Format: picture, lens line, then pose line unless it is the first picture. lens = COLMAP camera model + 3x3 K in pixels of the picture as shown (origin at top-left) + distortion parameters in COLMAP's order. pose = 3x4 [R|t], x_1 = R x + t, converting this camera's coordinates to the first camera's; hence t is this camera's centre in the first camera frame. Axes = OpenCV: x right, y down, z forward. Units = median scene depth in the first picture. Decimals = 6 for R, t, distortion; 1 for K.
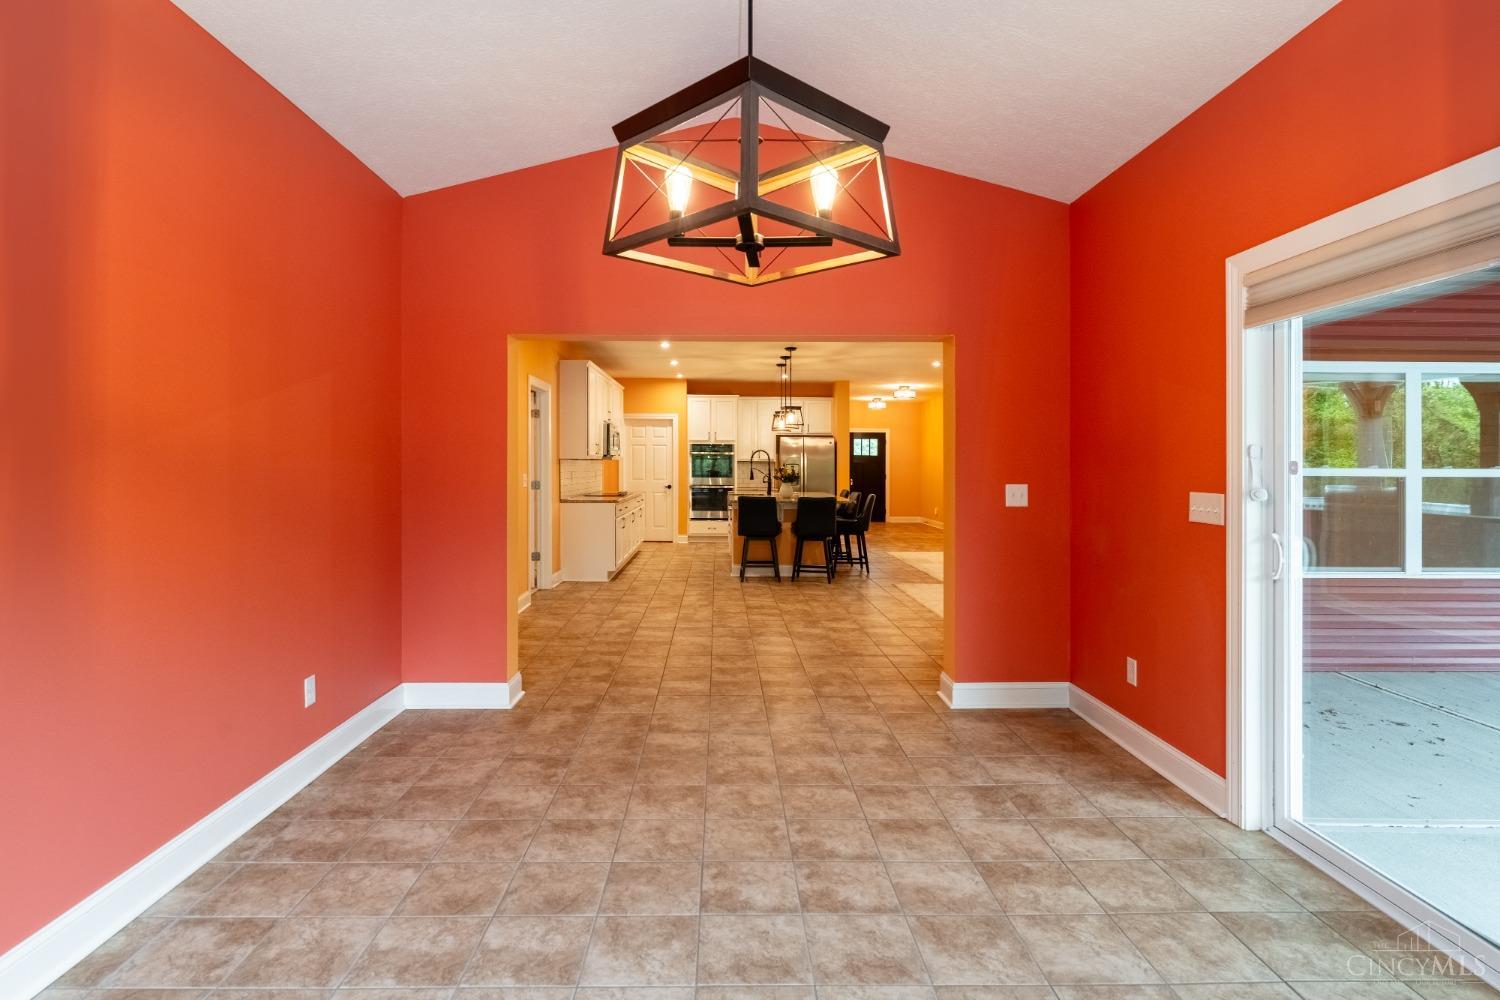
lens RADIAL K [[724.9, 0, 749.4], [0, 724.9, 469.9], [0, 0, 1]] dist [-0.001593, 0.000362]
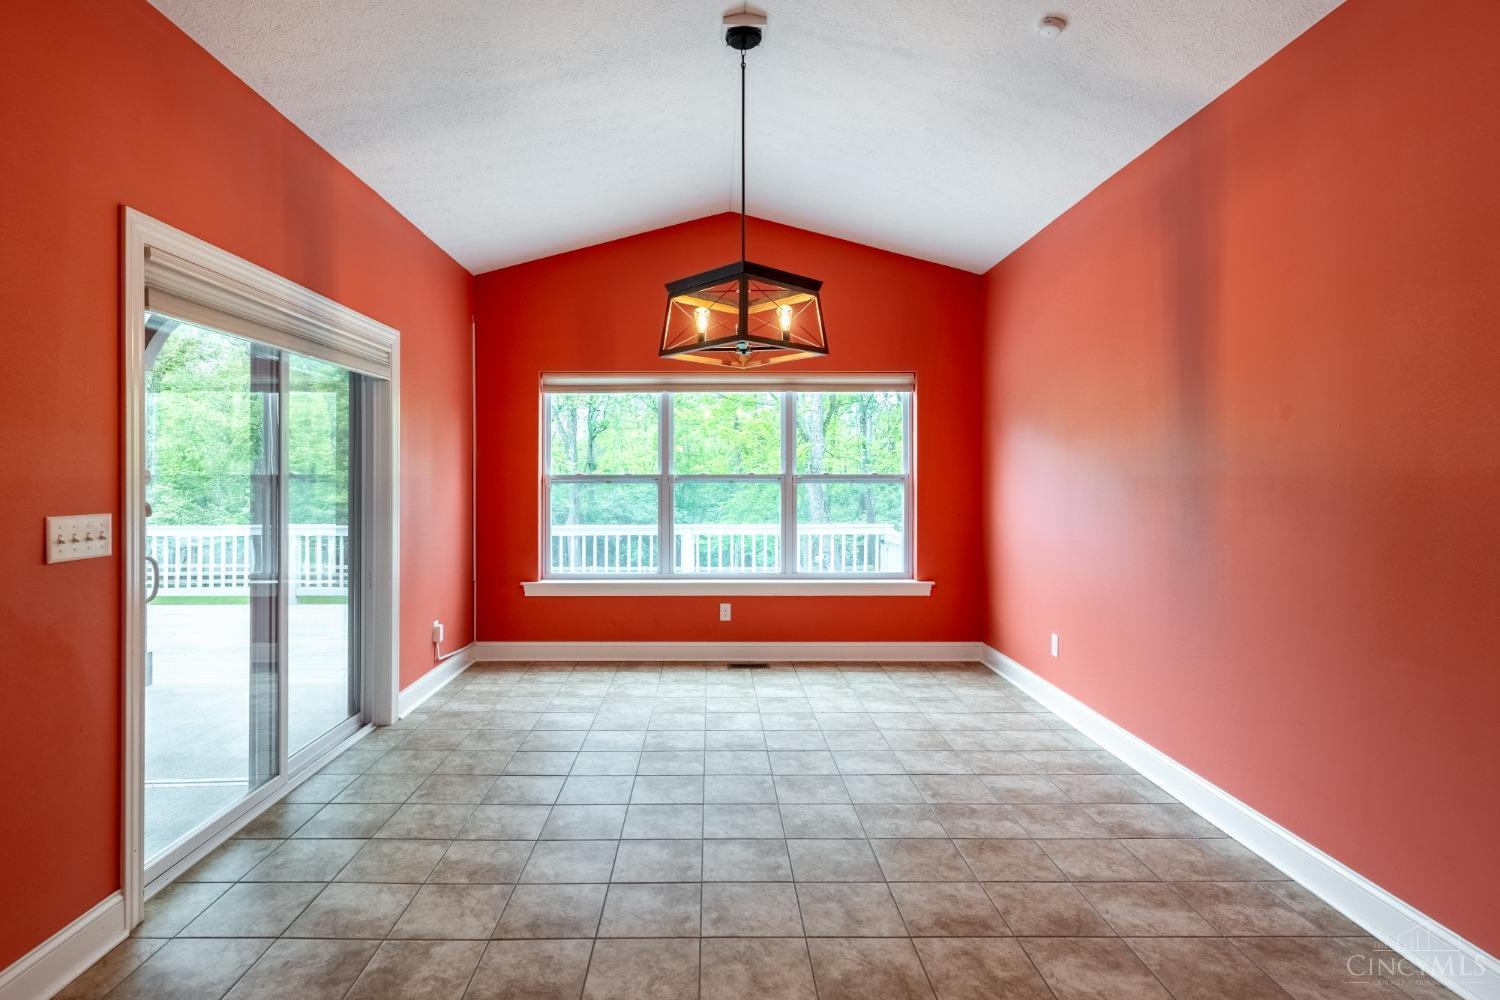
lens RADIAL K [[724.9, 0, 738.5], [0, 724.9, 490.3], [0, 0, 1]] dist [-0.001593, 0.000362]
pose [[-0.999993, -0.003655, -0.001184, 0.013173], [-0.003688, 0.999590, 0.028403, -0.015394], [0.001080, 0.028407, -0.999596, 1.912483]]
